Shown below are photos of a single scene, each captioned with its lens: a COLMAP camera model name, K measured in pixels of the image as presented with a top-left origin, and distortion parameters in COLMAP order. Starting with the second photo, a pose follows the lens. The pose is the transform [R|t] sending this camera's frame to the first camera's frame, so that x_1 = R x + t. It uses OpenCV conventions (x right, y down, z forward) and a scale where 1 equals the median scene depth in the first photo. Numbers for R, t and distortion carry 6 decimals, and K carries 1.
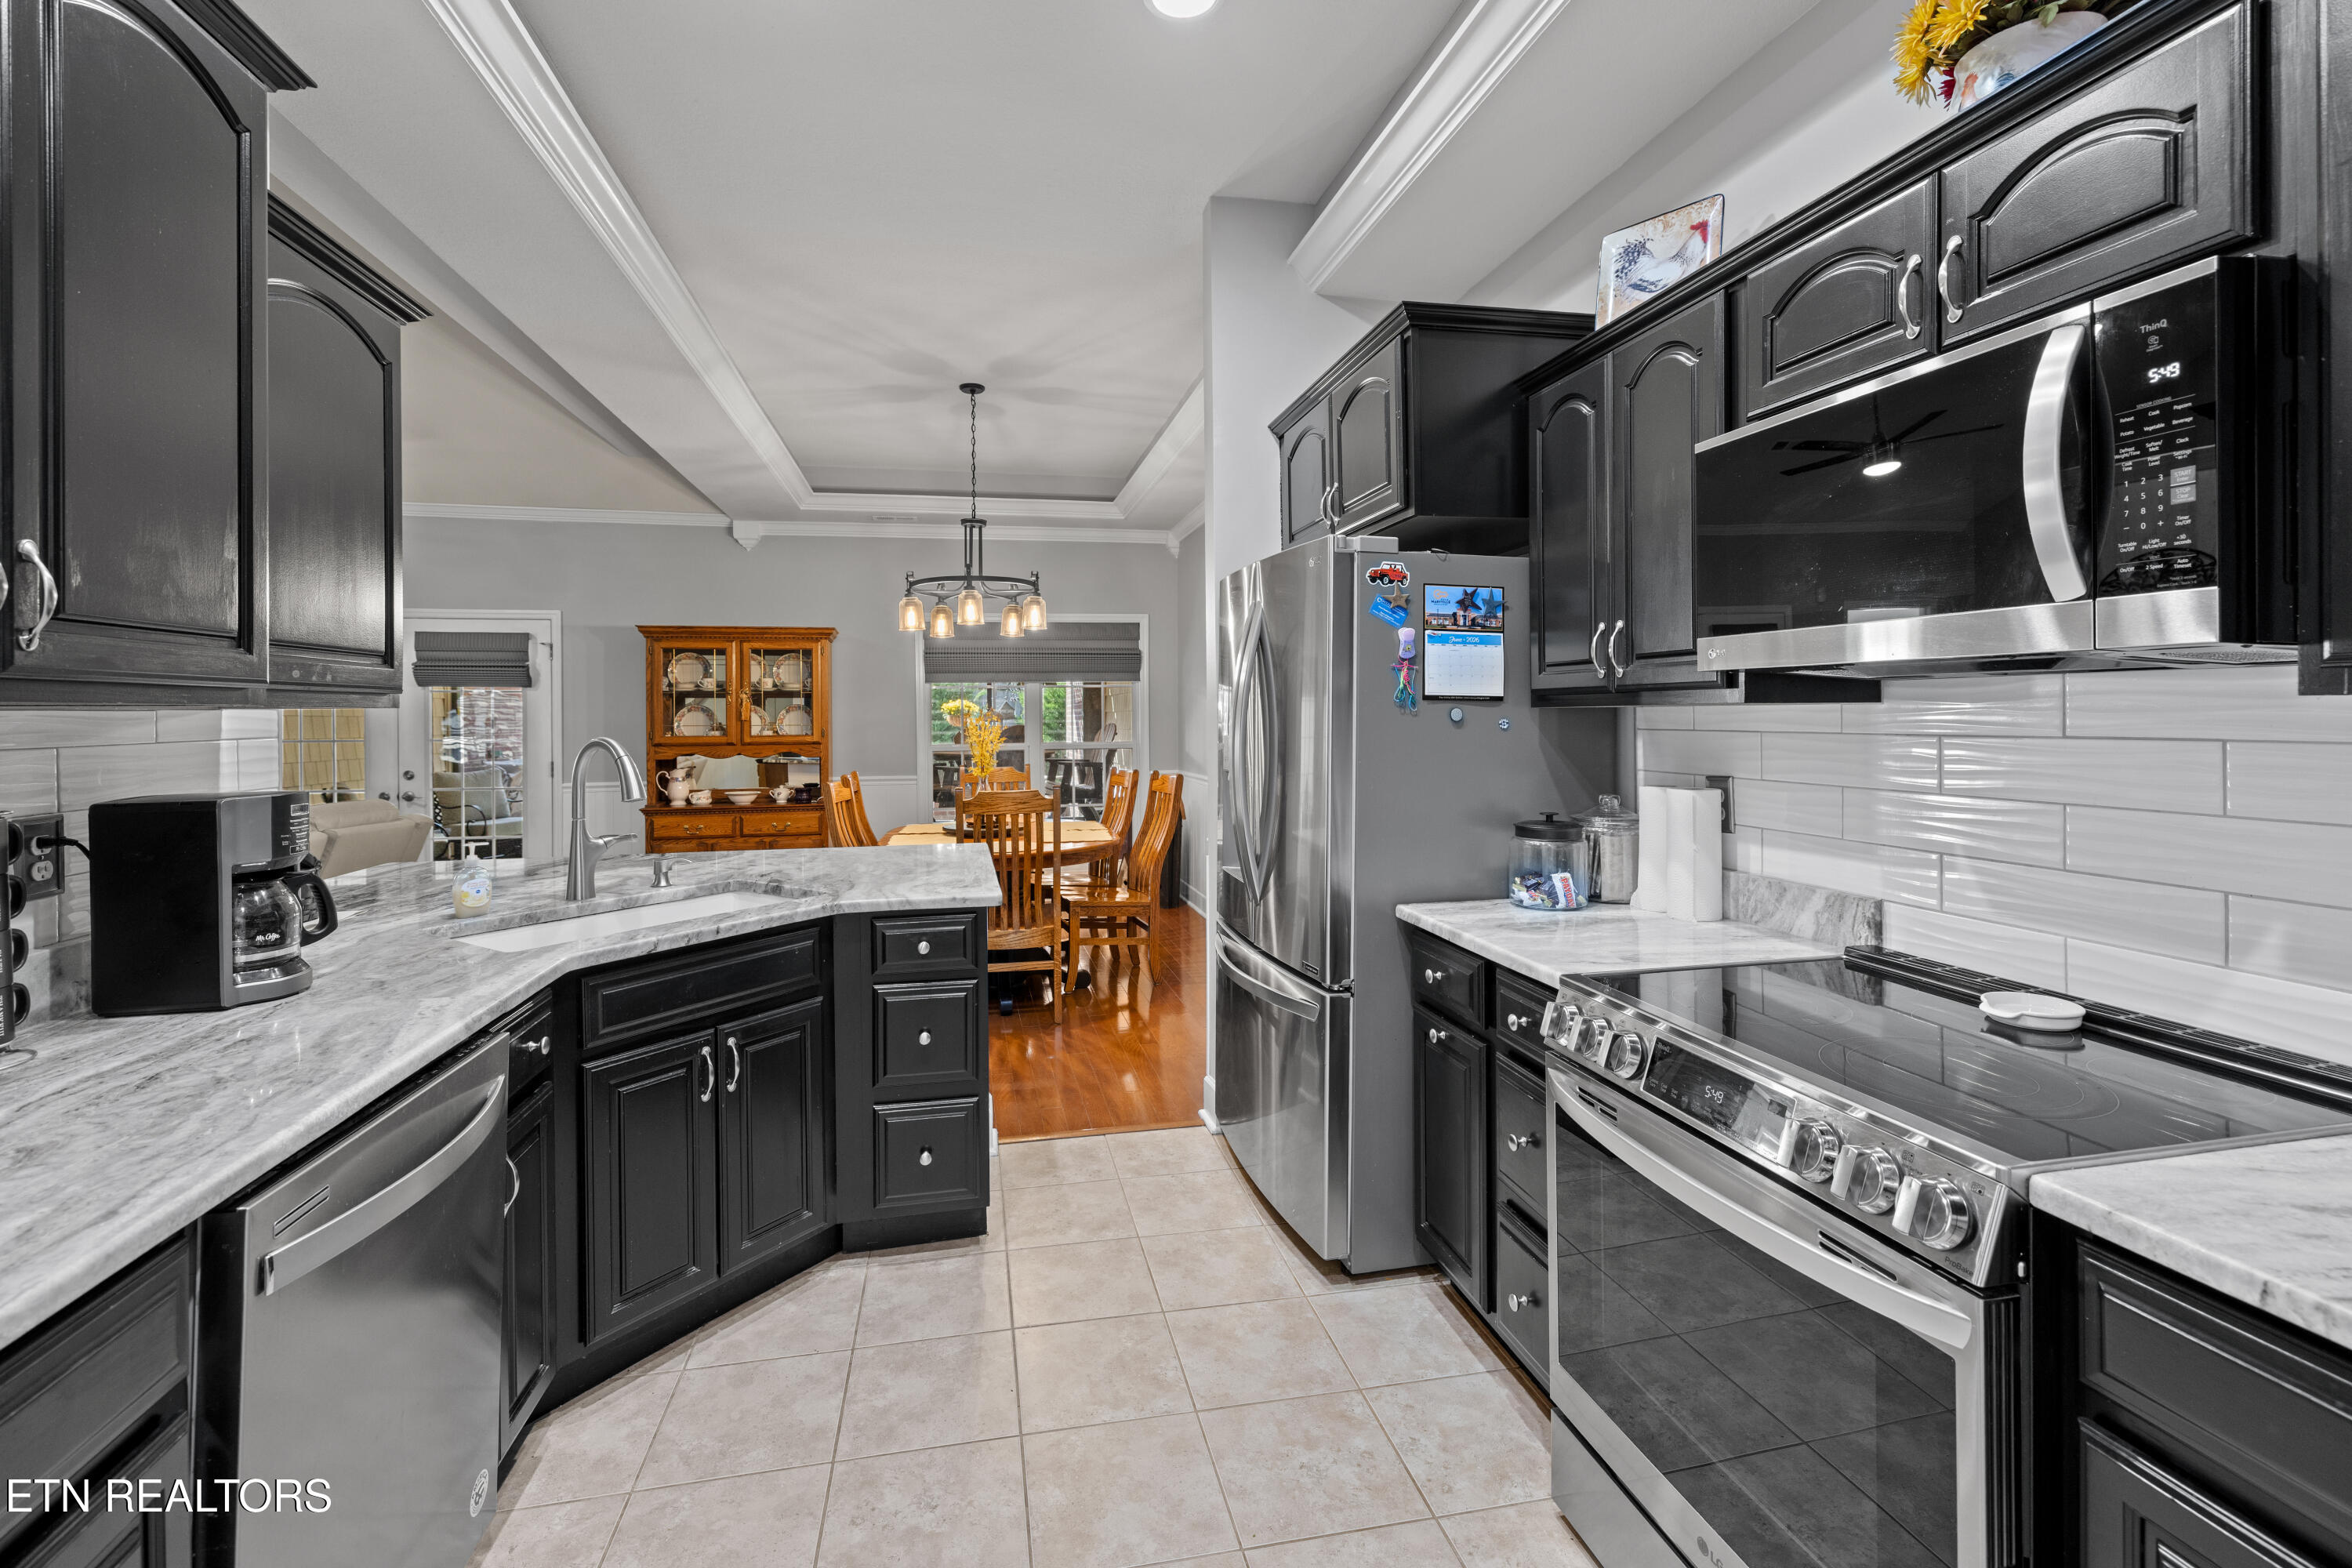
lens RADIAL K [[1033.0, 0, 1168.3], [0, 1033.0, 719.4], [0, 0, 1]] dist [-0.002427, -0.000194]
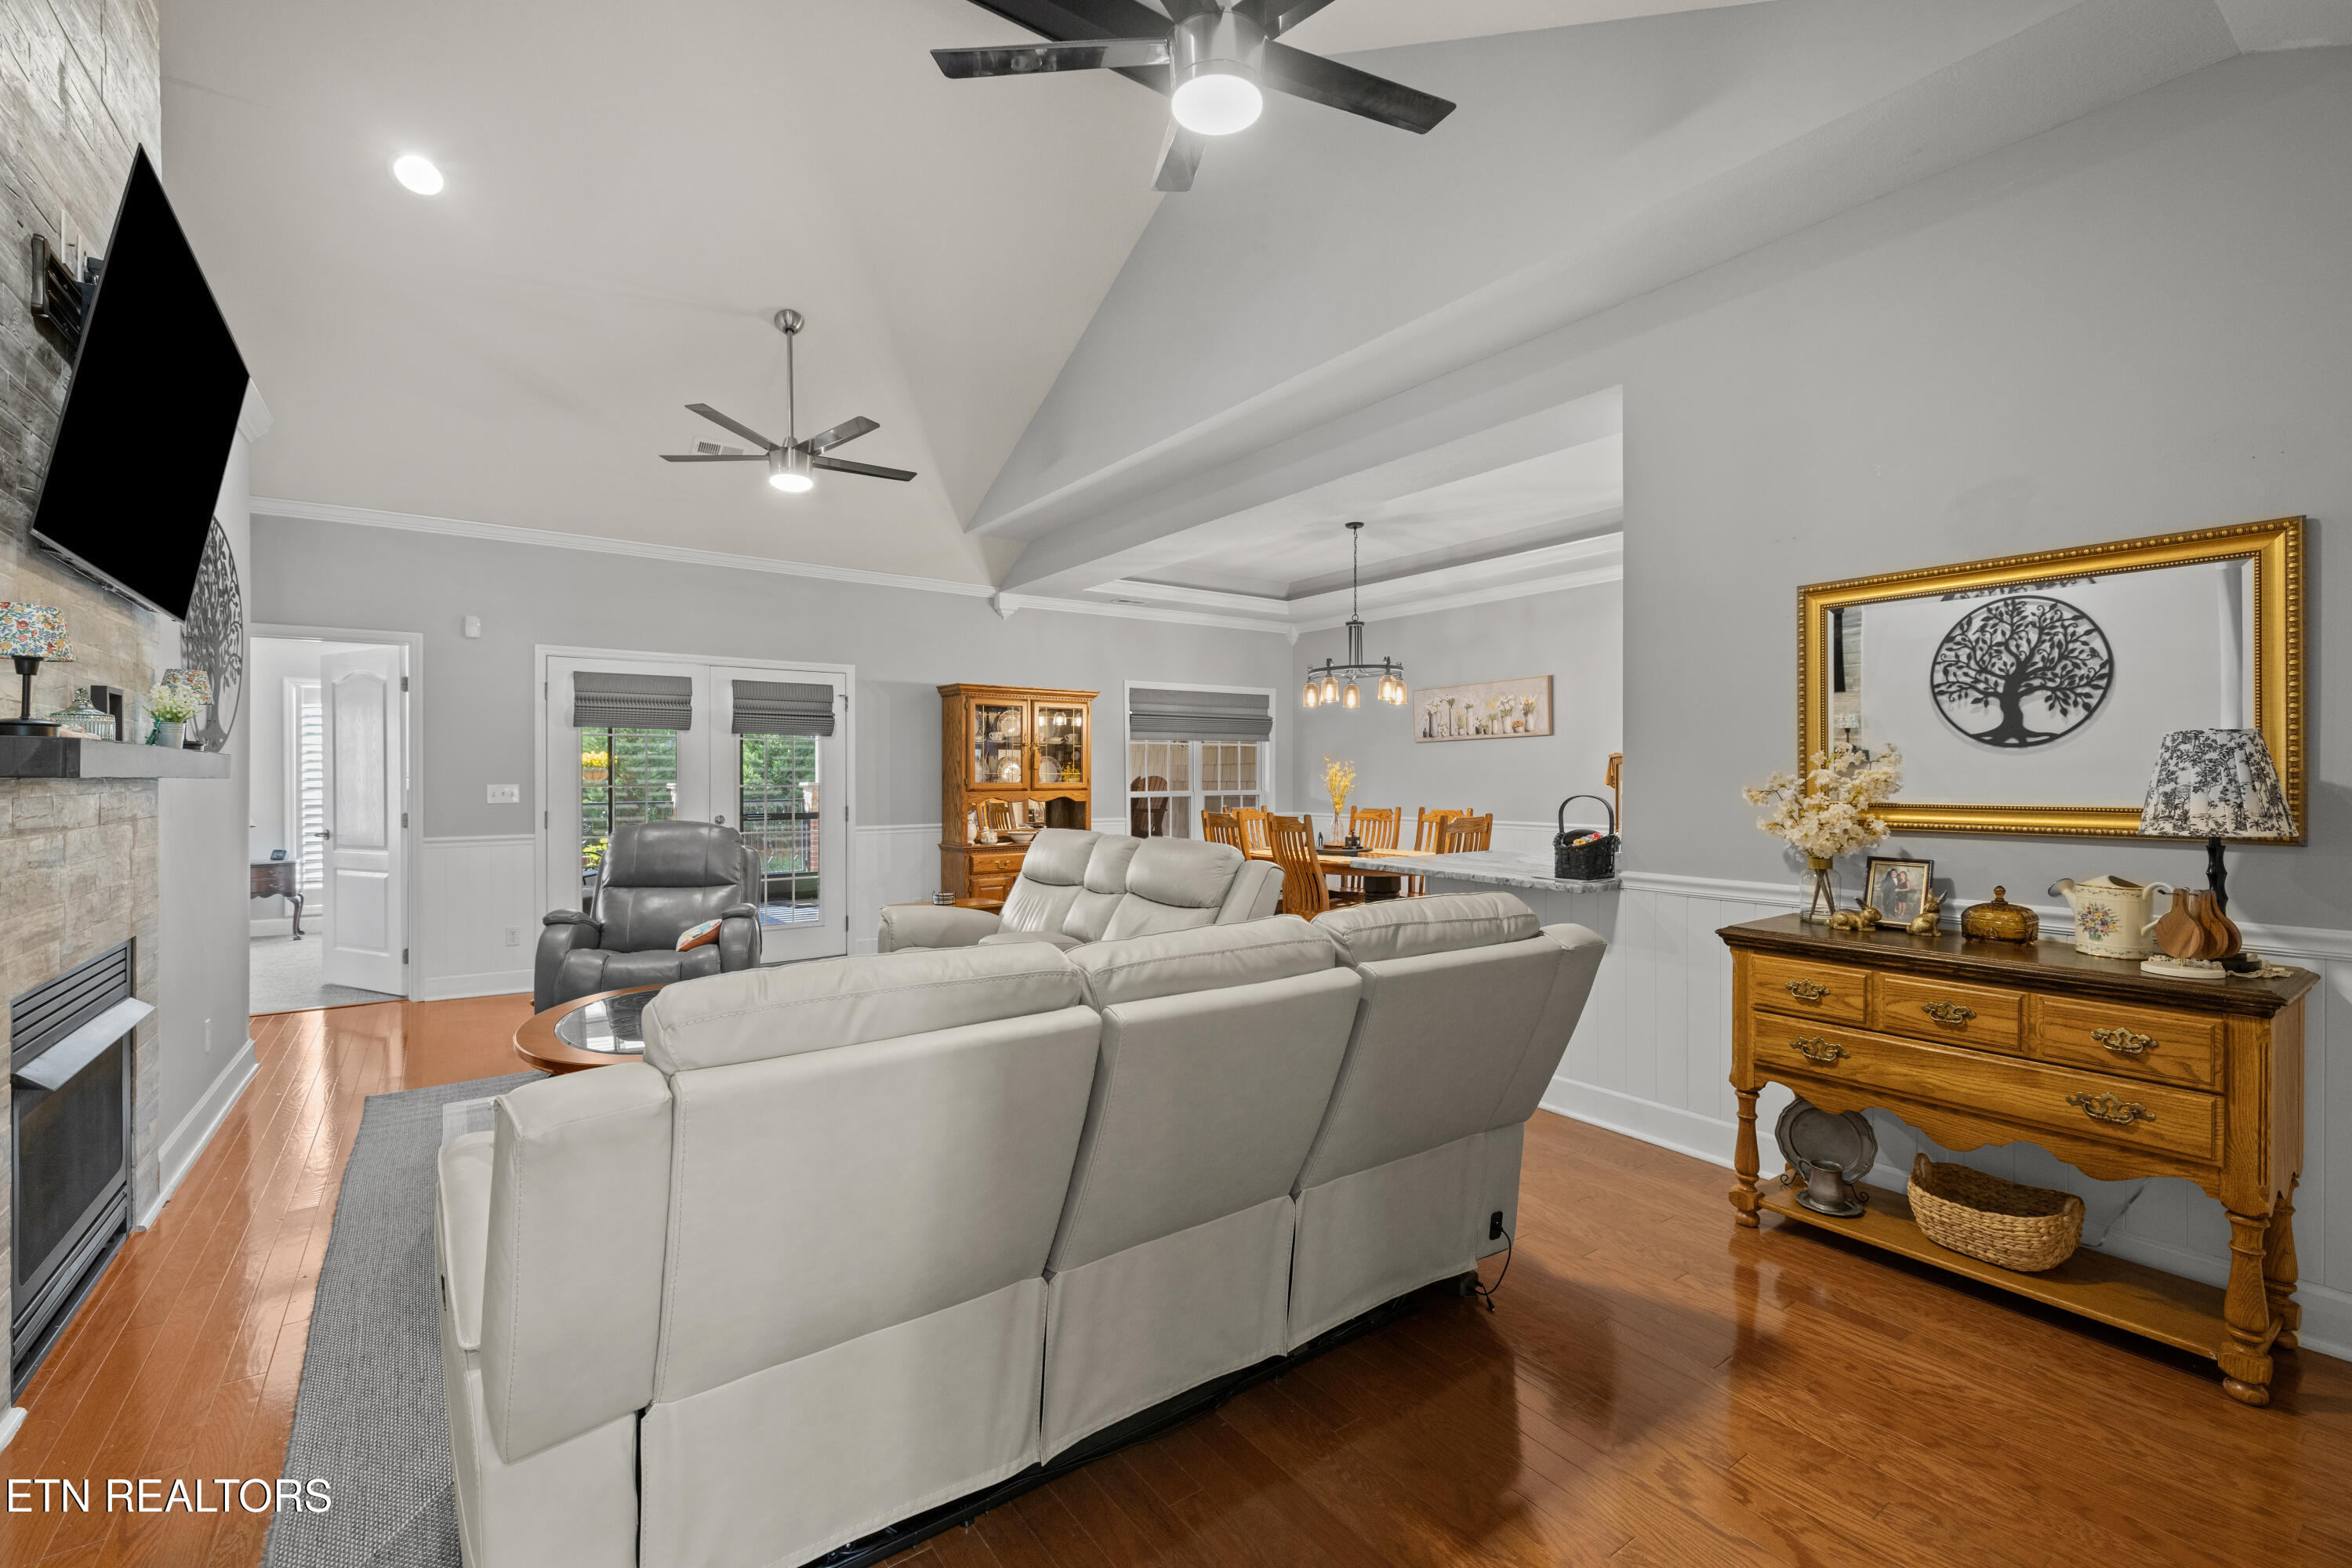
lens RADIAL K [[1003.7, 0, 1166.7], [0, 1003.7, 774.8], [0, 0, 1]] dist [0.000289, 0.000337]
pose [[0.918657, 0.006665, 0.394999, -0.706468], [-0.006695, 0.999977, -0.001302, 0.006589], [-0.394998, -0.001449, 0.918681, -0.081537]]
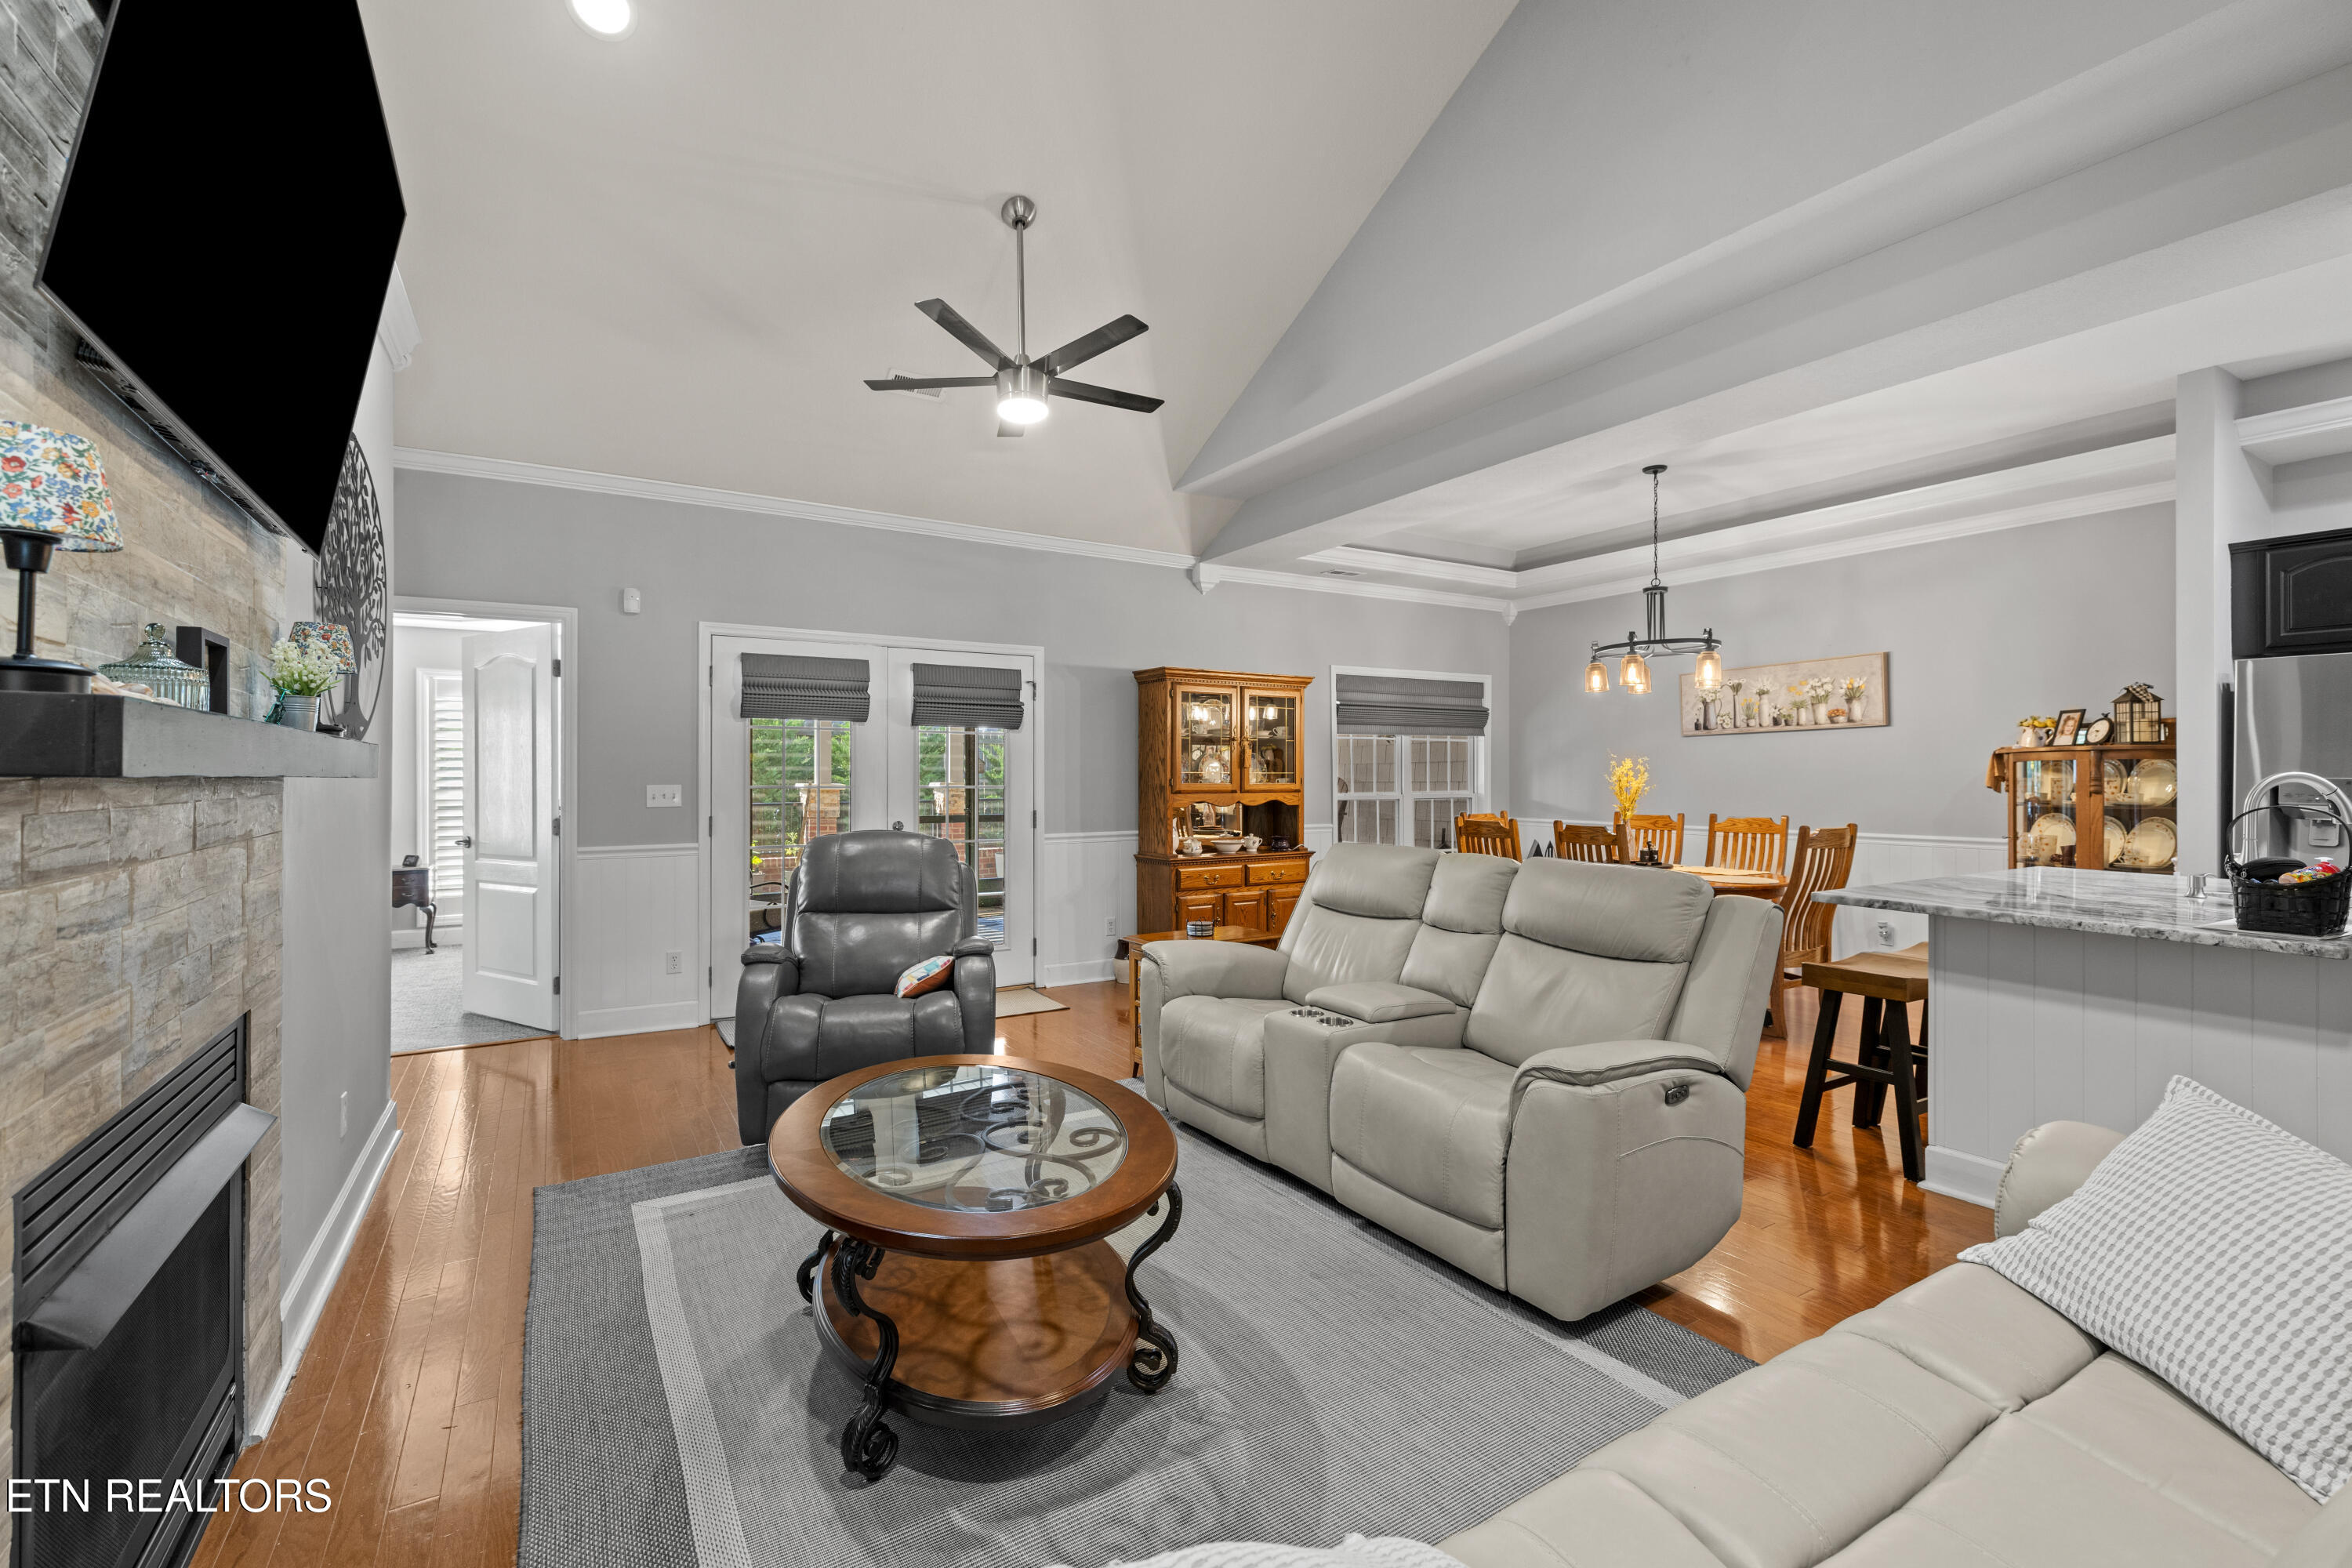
lens RADIAL K [[1008.4, 0, 1164.6], [0, 1008.4, 769.7], [0, 0, 1]] dist [0.000824, 0.000329]
pose [[0.945521, 0.009080, 0.325433, -0.783593], [-0.007667, 0.999955, -0.005622, 0.007741], [-0.325470, 0.002821, 0.945548, 0.116515]]
